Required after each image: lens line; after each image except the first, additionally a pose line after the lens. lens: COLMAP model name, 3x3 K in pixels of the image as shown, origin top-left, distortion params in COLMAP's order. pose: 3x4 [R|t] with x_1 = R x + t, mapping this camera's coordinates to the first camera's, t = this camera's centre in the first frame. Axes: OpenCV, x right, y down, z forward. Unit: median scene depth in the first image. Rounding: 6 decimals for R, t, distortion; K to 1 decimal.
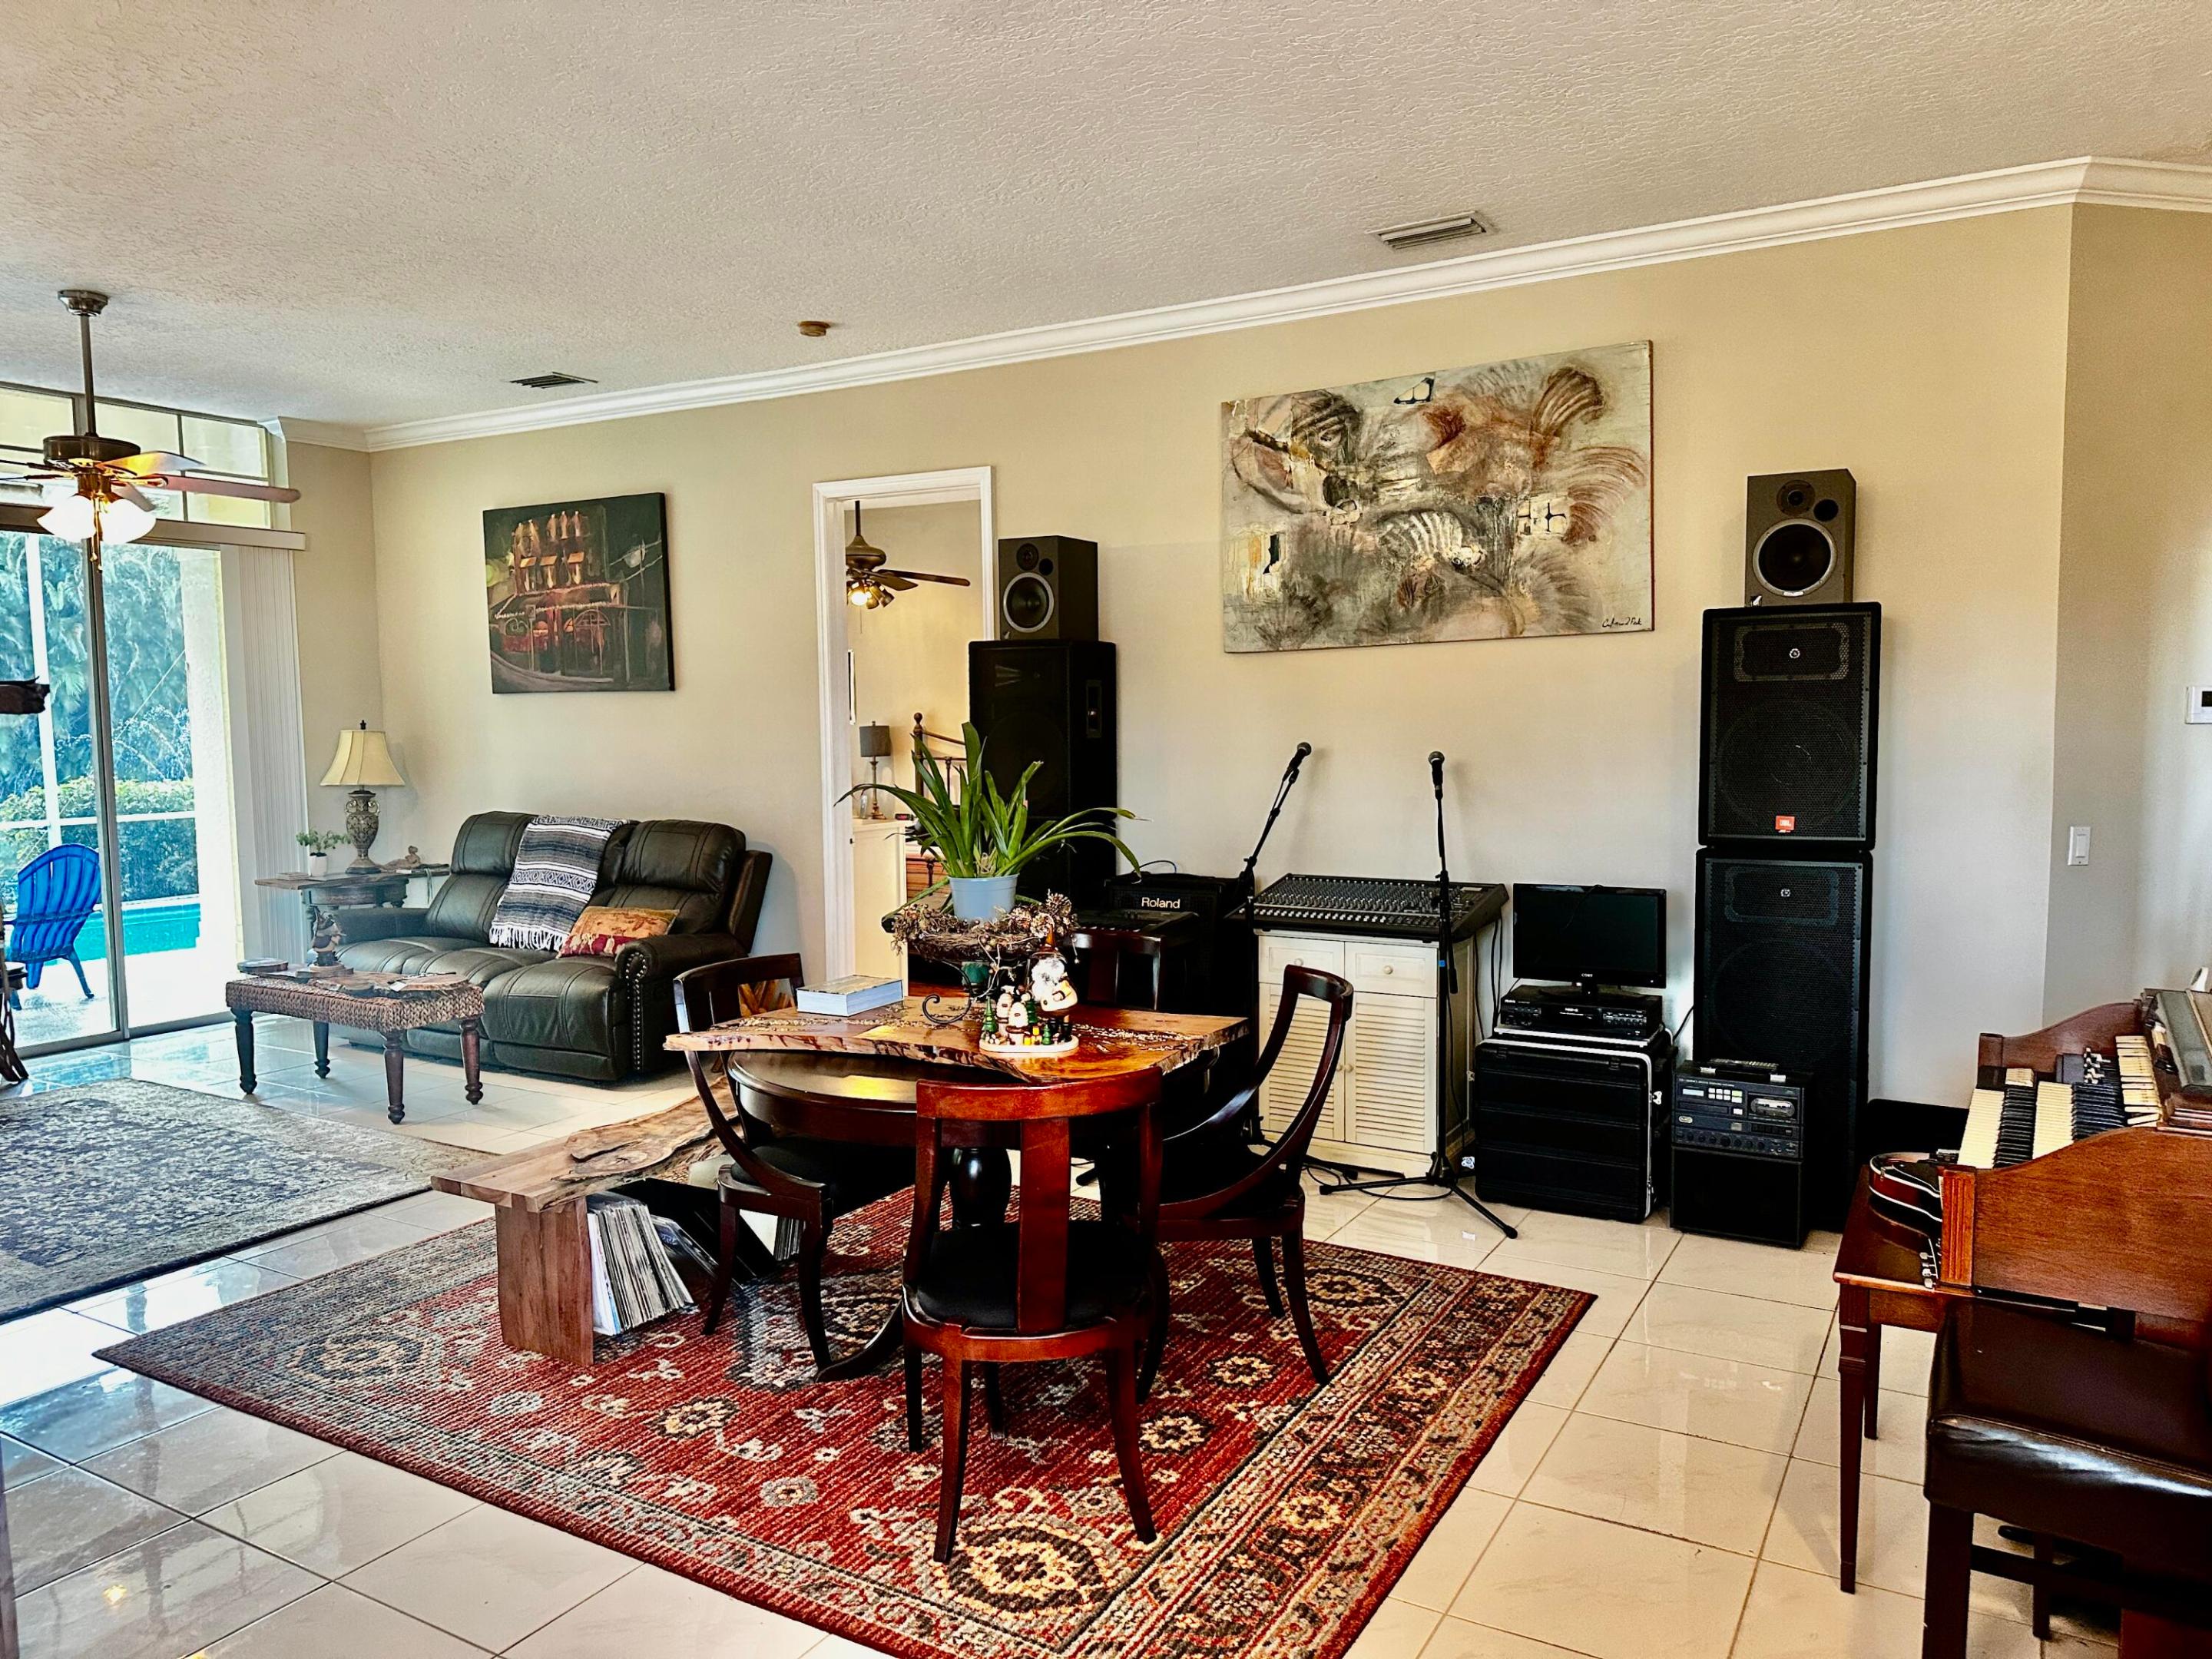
lens RADIAL K [[1559.2, 0, 1116.1], [0, 1559.2, 836.2], [0, 0, 1]] dist [0.119837, -0.131261]
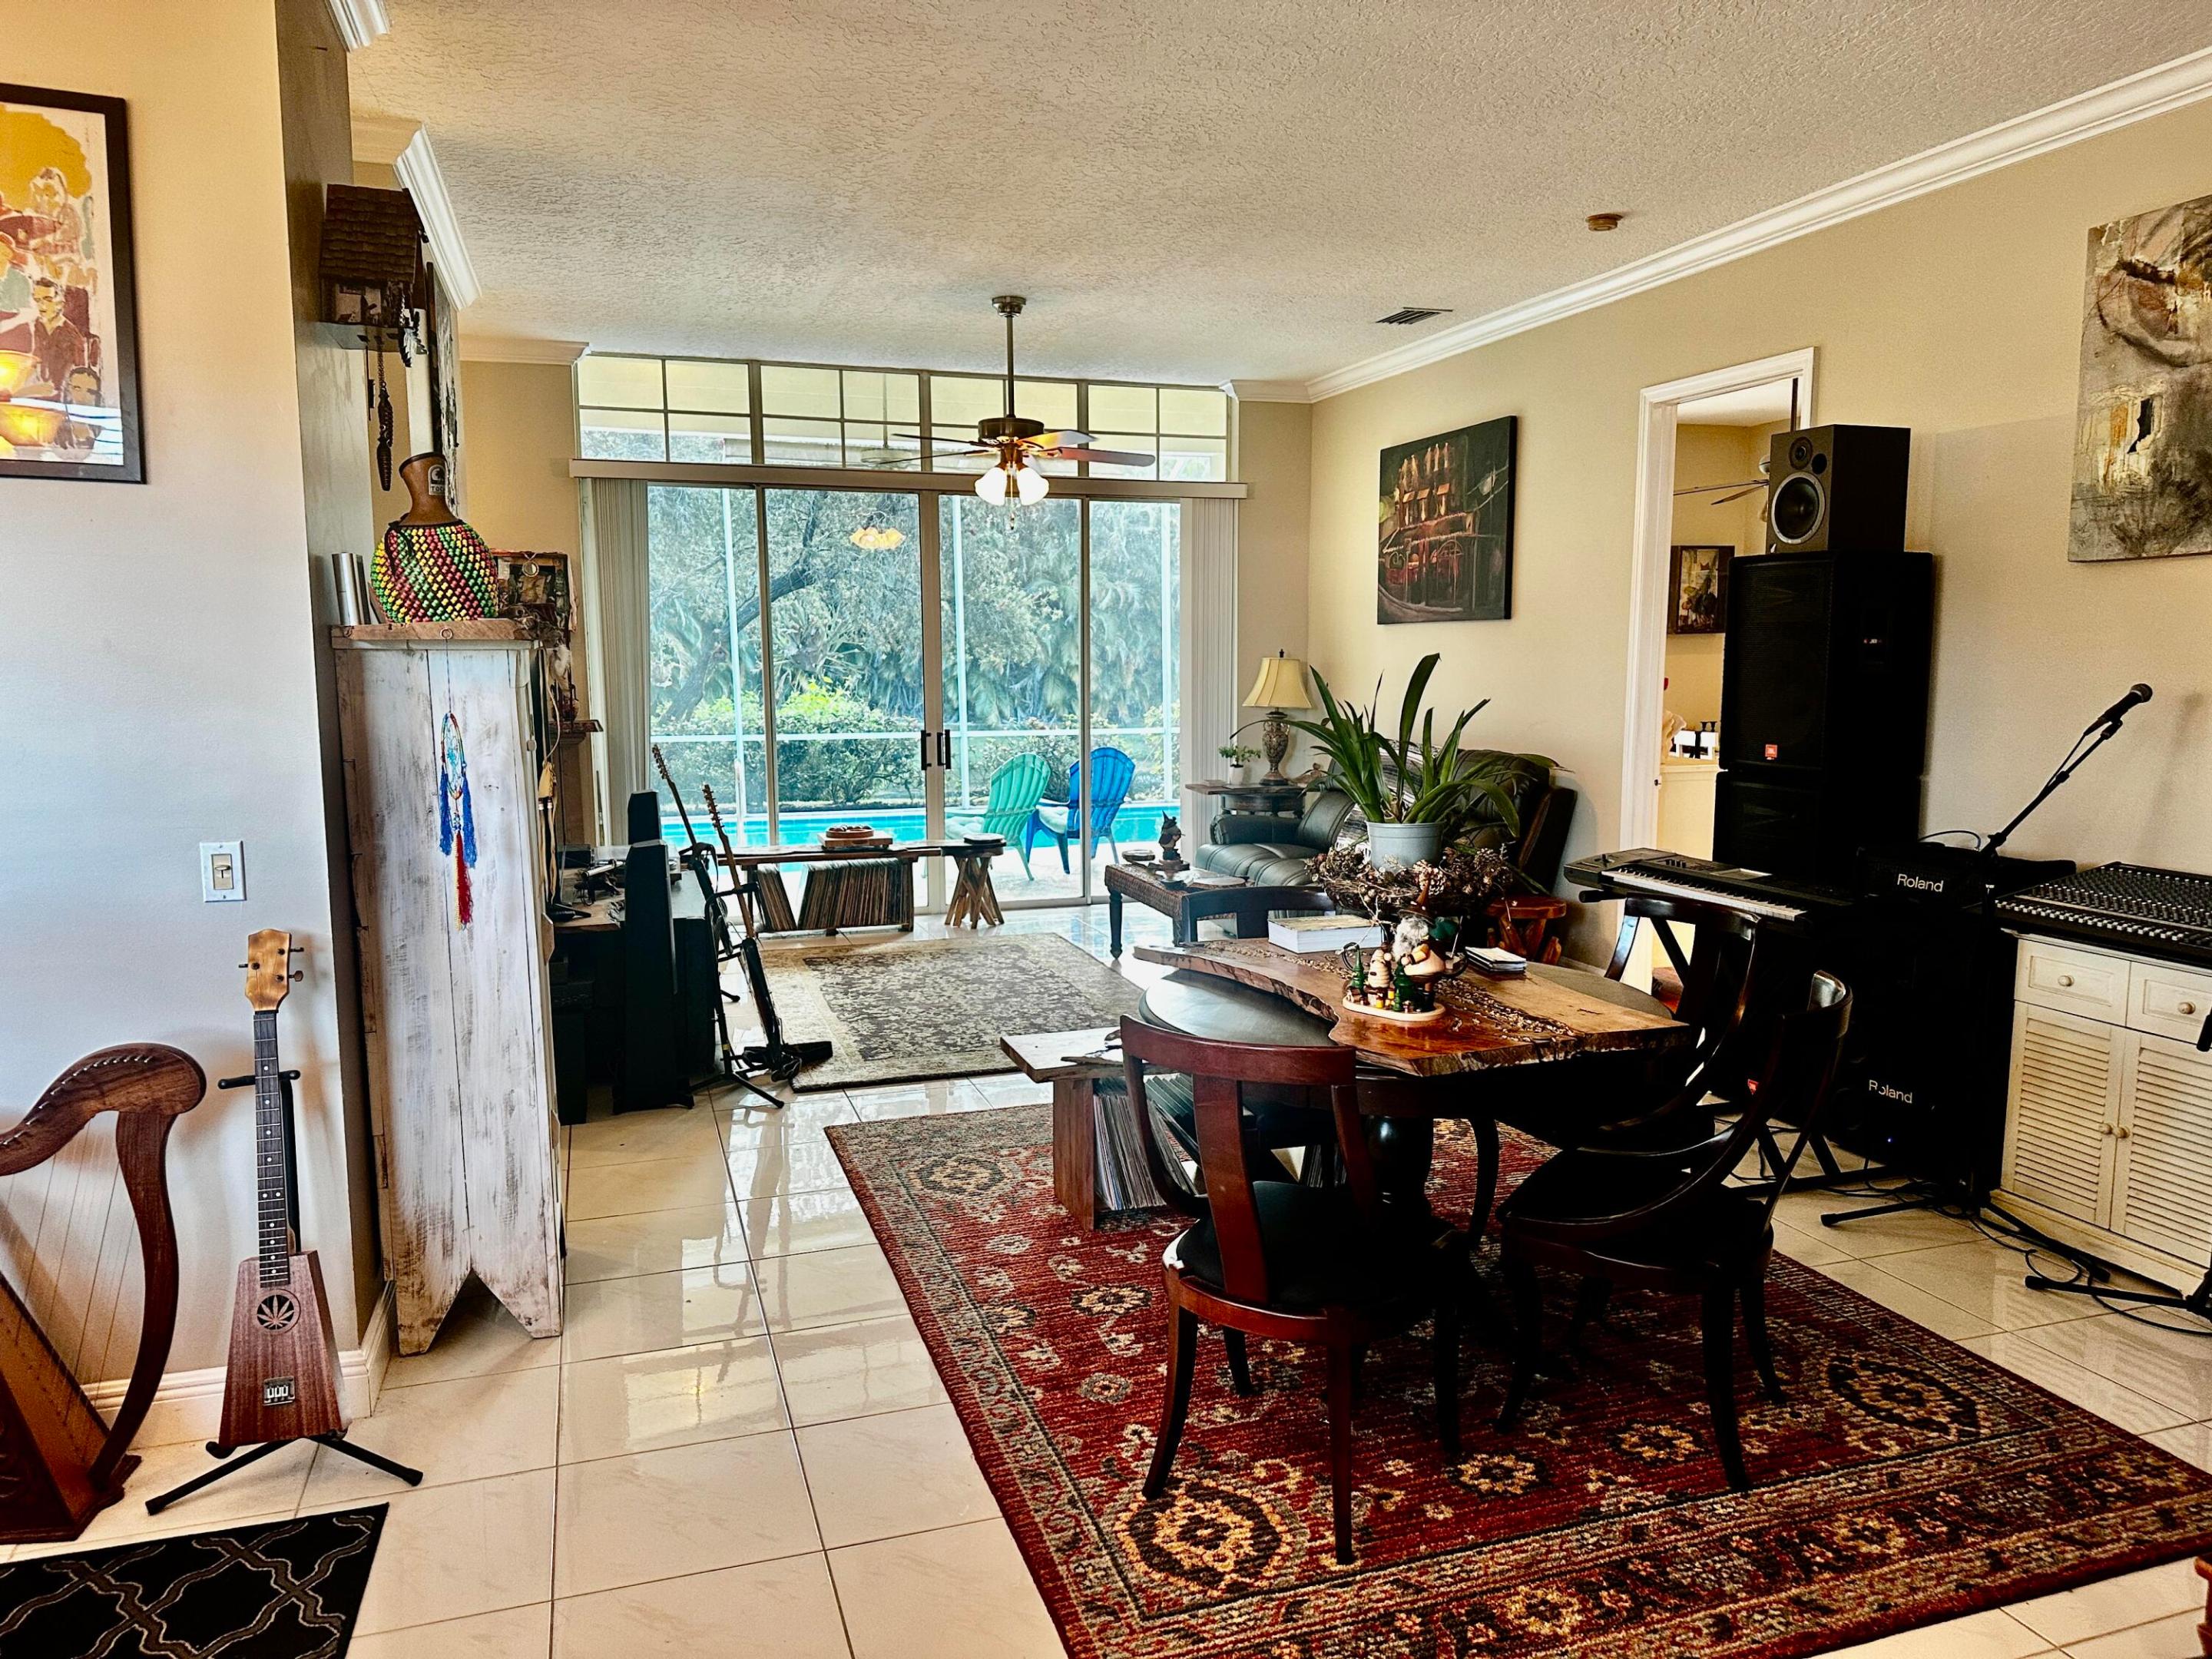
lens RADIAL K [[1559.2, 0, 1116.1], [0, 1559.2, 836.2], [0, 0, 1]] dist [0.119837, -0.131261]
pose [[0.760077, 0.087499, -0.643915, 0.235980], [-0.058818, 0.996090, 0.065925, -0.009972], [0.647166, -0.012235, 0.762251, 0.116247]]
